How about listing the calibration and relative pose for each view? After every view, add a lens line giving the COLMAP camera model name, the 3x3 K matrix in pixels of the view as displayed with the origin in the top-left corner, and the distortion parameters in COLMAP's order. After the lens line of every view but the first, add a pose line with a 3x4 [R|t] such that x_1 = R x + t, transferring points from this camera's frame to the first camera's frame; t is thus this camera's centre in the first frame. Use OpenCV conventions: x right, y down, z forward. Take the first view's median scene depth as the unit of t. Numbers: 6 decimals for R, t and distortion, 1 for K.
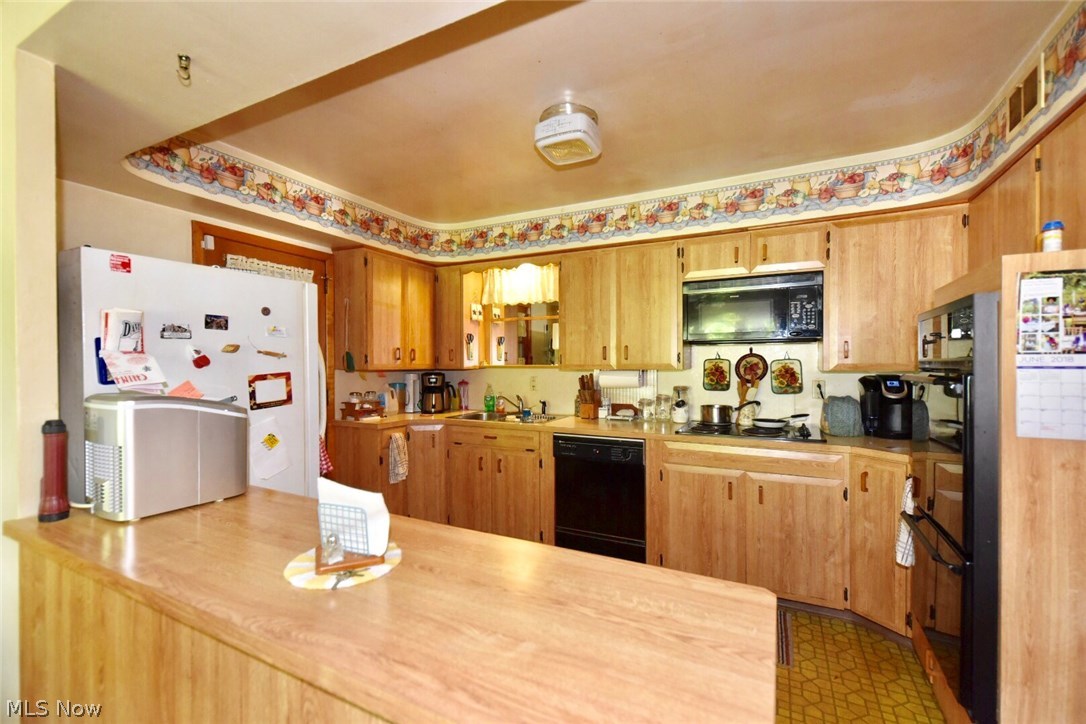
lens RADIAL K [[464.6, 0, 539.8], [0, 464.6, 366.4], [0, 0, 1]] dist [0.003730, -0.002230]
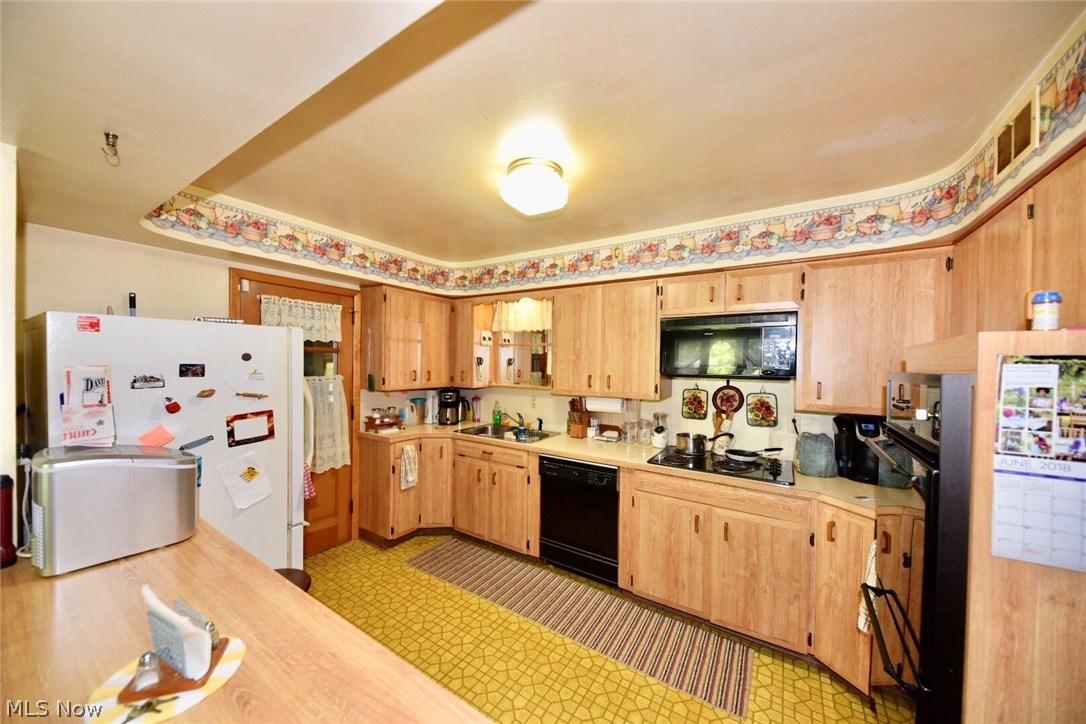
lens RADIAL K [[379.2, 0, 539.0], [0, 379.2, 366.6], [0, 0, 1]] dist [-0.001587, -0.001749]
pose [[0.994492, 0.019089, -0.103064, 0.136484], [-0.018941, 0.999818, 0.002415, -0.076708], [0.103091, -0.000450, 0.994672, 0.119841]]
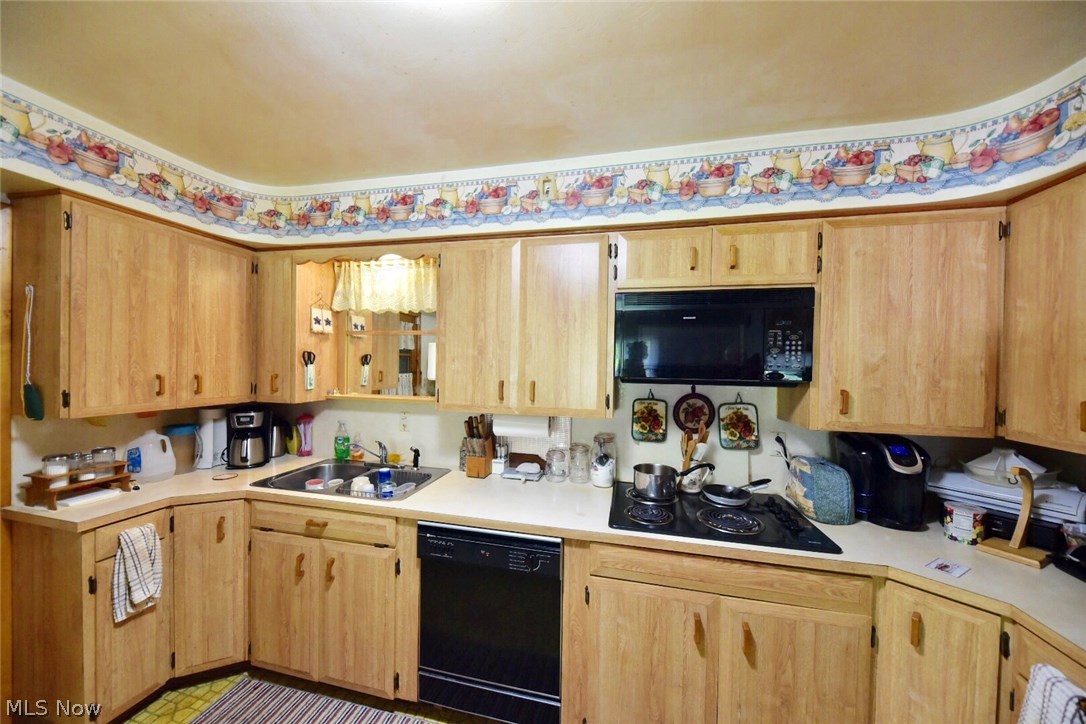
lens RADIAL K [[379.2, 0, 542.3], [0, 379.2, 366.1], [0, 0, 1]] dist [-0.001587, -0.001749]
pose [[0.970183, 0.017289, 0.241757, 0.075824], [-0.017541, 0.999846, -0.001110, -0.079395], [-0.241739, -0.003164, 0.970336, 0.541261]]
